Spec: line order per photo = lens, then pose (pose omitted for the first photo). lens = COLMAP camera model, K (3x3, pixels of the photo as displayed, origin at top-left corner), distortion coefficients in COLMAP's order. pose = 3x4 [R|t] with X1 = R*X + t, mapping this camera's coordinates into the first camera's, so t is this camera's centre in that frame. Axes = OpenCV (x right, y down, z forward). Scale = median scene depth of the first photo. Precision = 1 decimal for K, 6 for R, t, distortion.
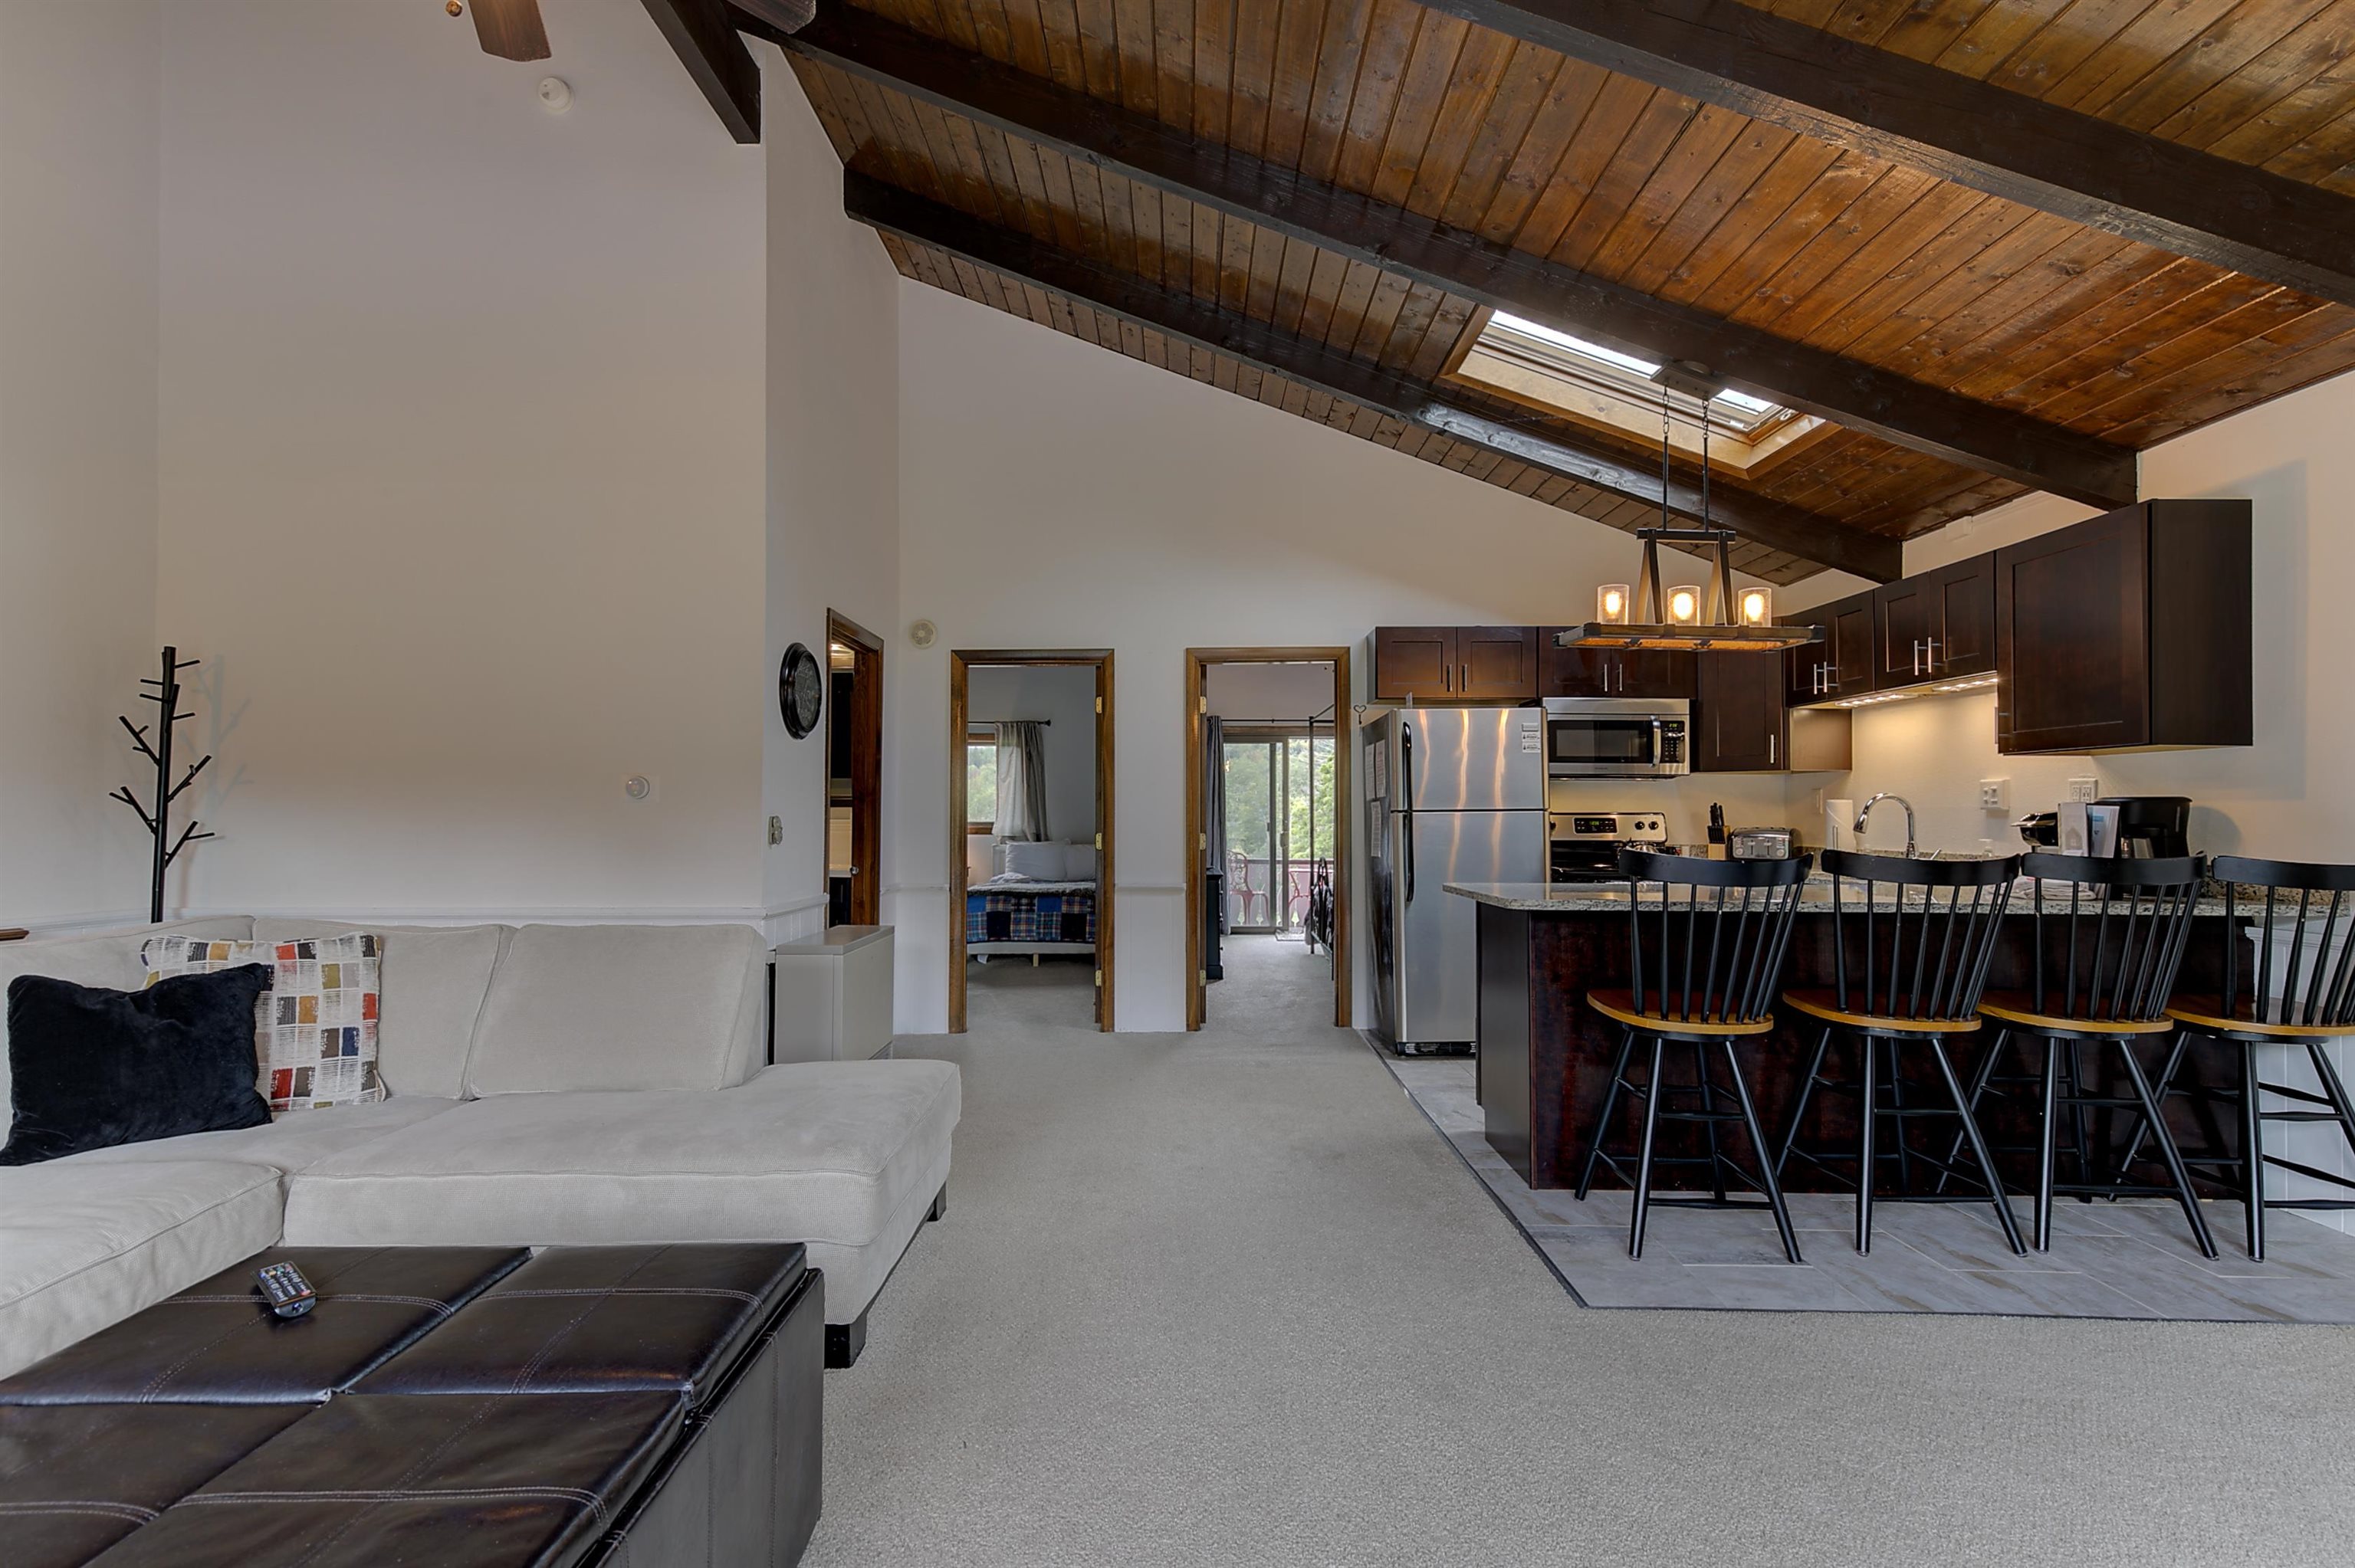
lens RADIAL K [[1076.8, 0, 1179.1], [0, 1076.8, 786.2], [0, 0, 1]] dist [0.016540, 0.000187]
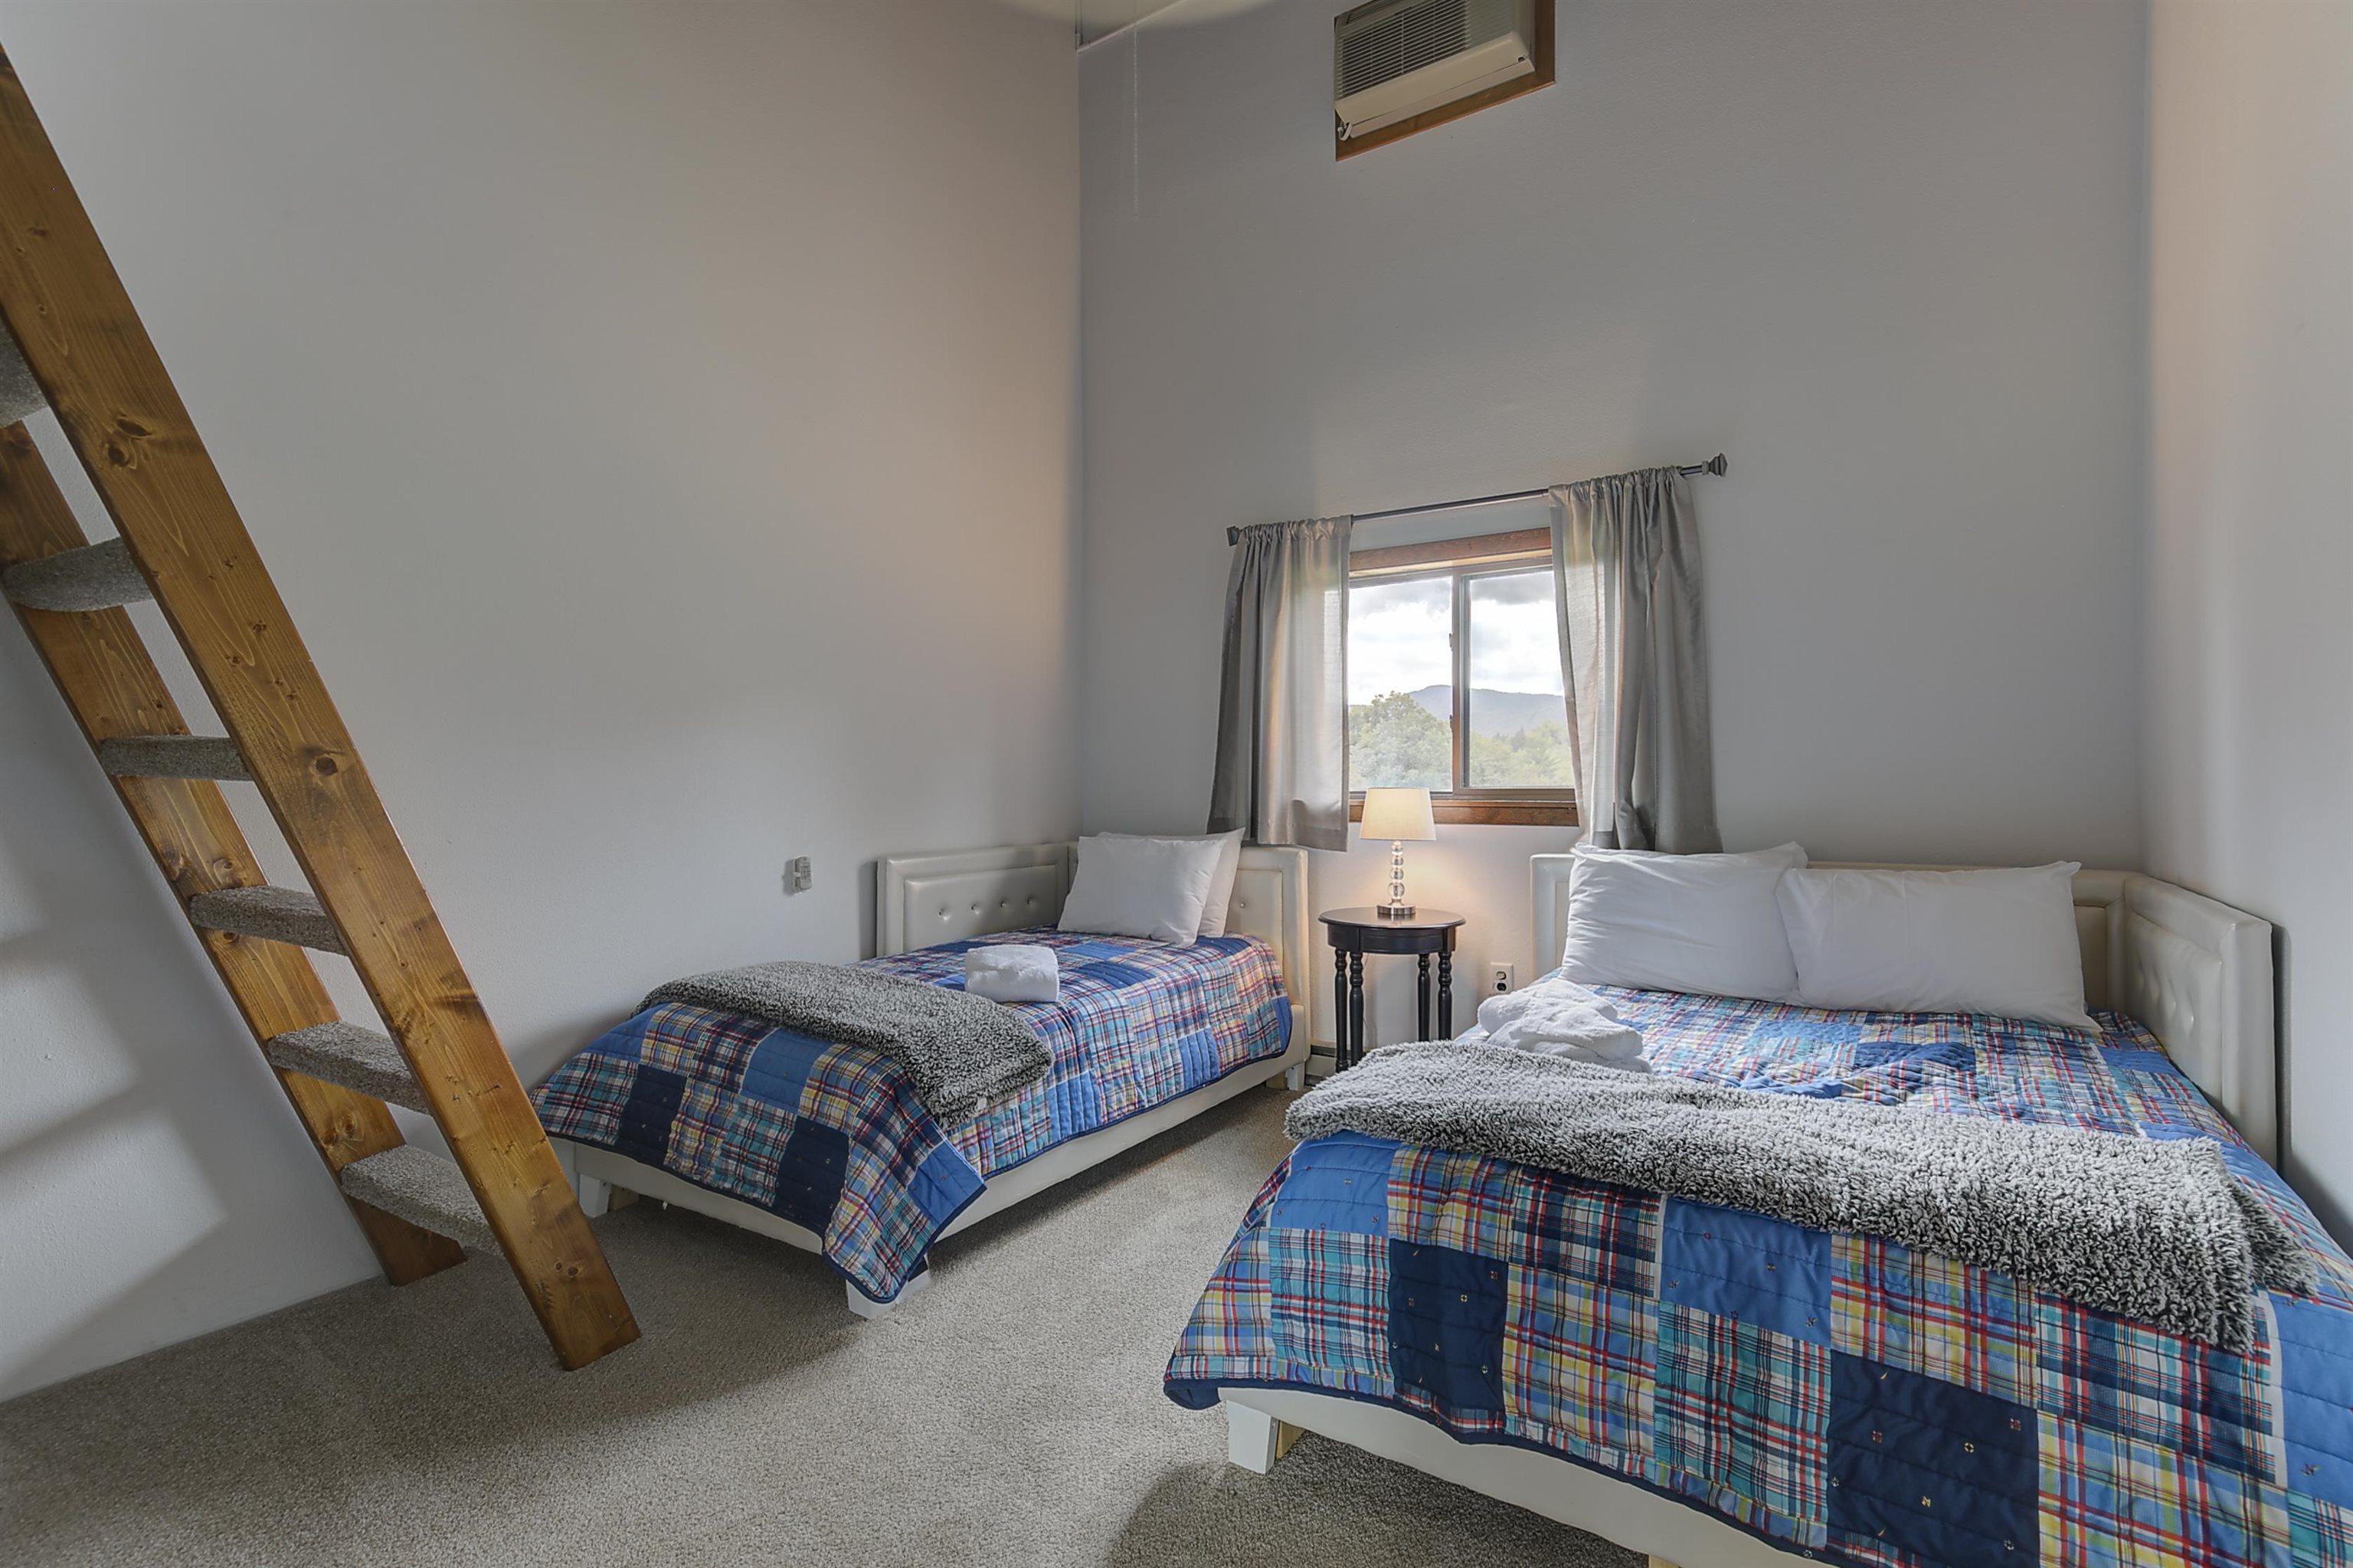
lens RADIAL K [[1076.0, 0, 1178.1], [0, 1076.0, 786.2], [0, 0, 1]] dist [0.016540, 0.000187]
pose [[0.836923, -0.002325, -0.547315, -0.101072], [0.019087, 0.999507, 0.024941, 0.027689], [0.546987, -0.031320, 0.836555, 0.811344]]
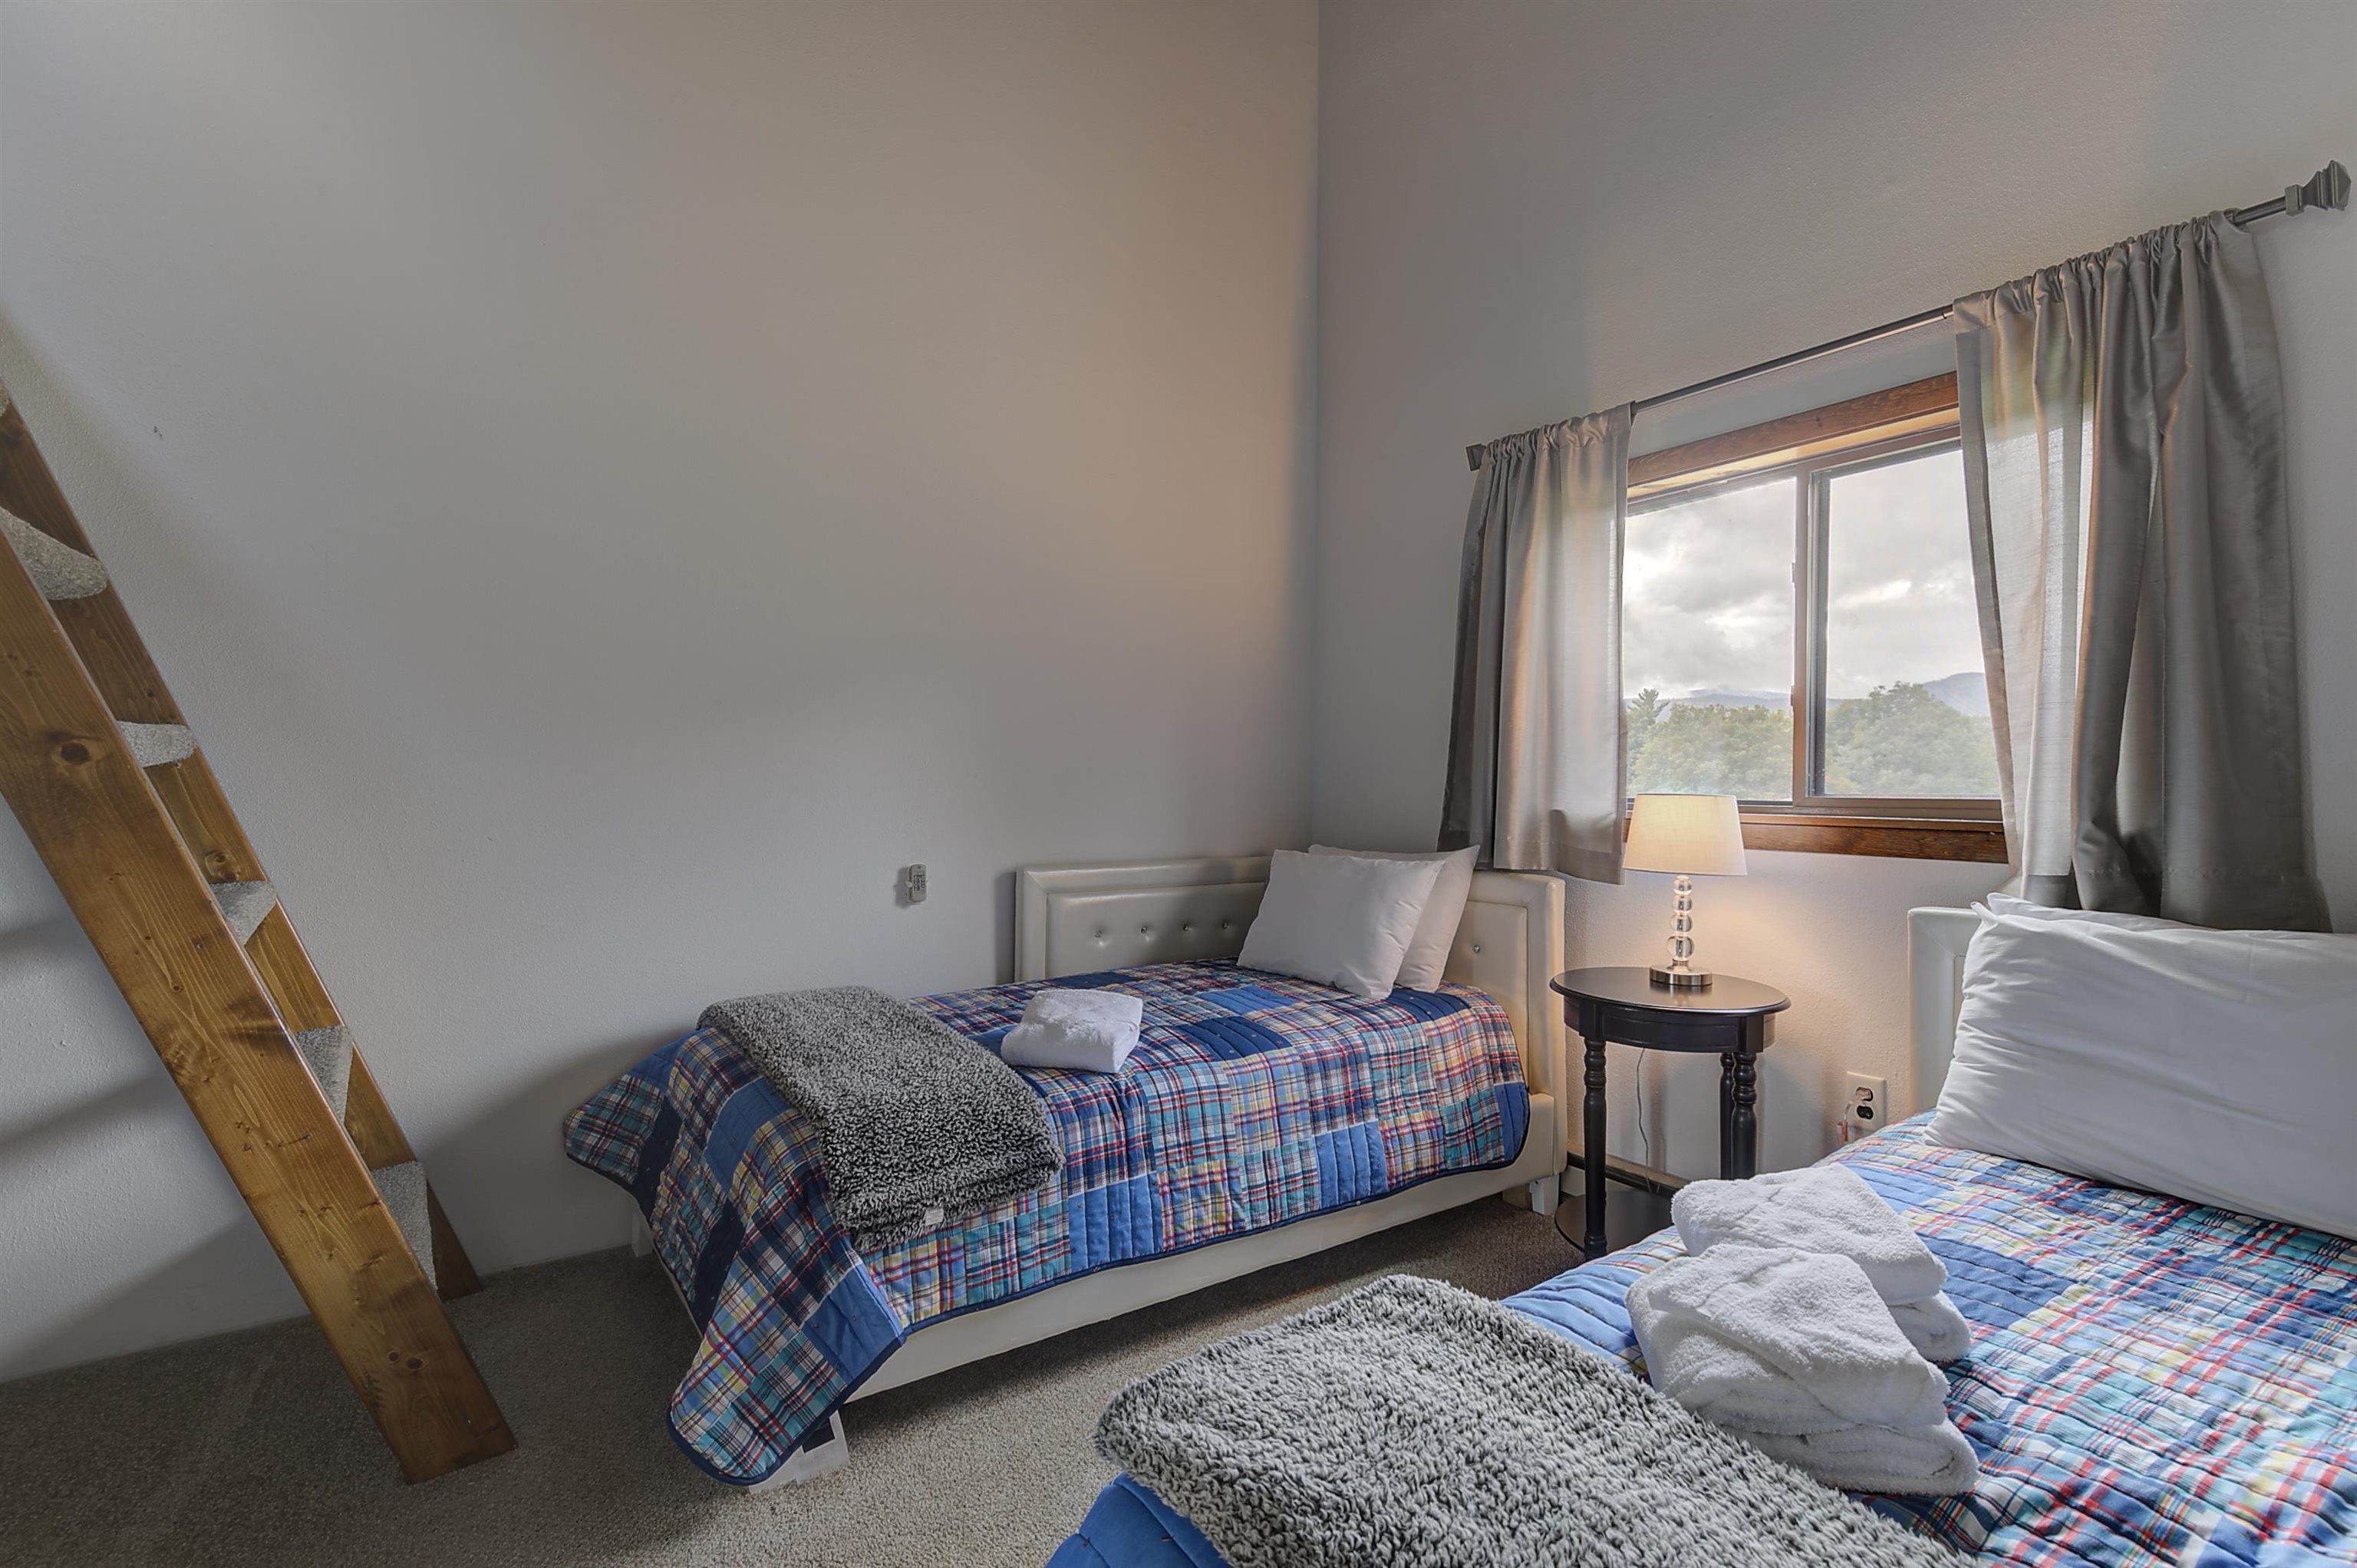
lens RADIAL K [[1060.4, 0, 1182.8], [0, 1060.4, 785.9], [0, 0, 1]] dist [0.015668, -0.000376]
pose [[0.561469, 0.004299, -0.827487, -0.102753], [0.016738, 0.999723, 0.016551, 0.031454], [0.827329, -0.023144, 0.561241, 0.950162]]
